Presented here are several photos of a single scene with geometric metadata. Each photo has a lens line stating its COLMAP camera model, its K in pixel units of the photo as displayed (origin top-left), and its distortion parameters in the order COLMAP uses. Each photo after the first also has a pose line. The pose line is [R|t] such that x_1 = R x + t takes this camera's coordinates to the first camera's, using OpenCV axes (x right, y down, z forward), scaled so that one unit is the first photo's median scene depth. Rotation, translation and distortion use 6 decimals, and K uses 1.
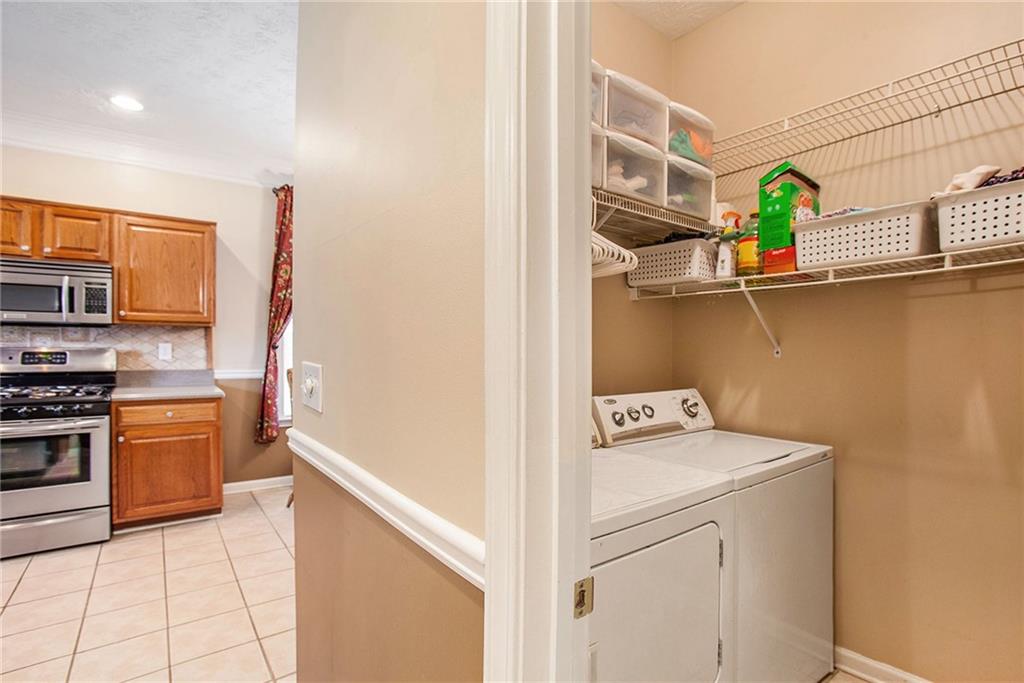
lens RADIAL K [[476.1, 0, 508.5], [0, 476.1, 360.7], [0, 0, 1]] dist [-0.001889, -0.000084]
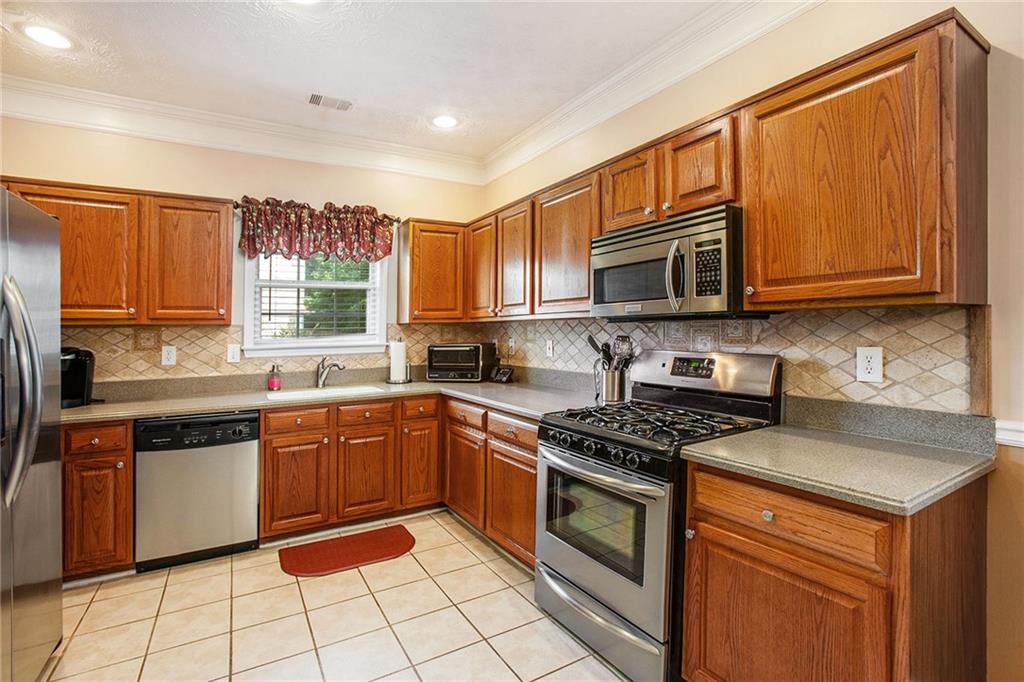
lens RADIAL K [[496.6, 0, 509.7], [0, 496.6, 324.4], [0, 0, 1]] dist [-0.061545, 0.036300]
pose [[-0.086856, -0.029072, -0.995797, -0.242467], [-0.034536, 0.999061, -0.026155, -0.037808], [0.995622, 0.032119, -0.087778, 0.768238]]
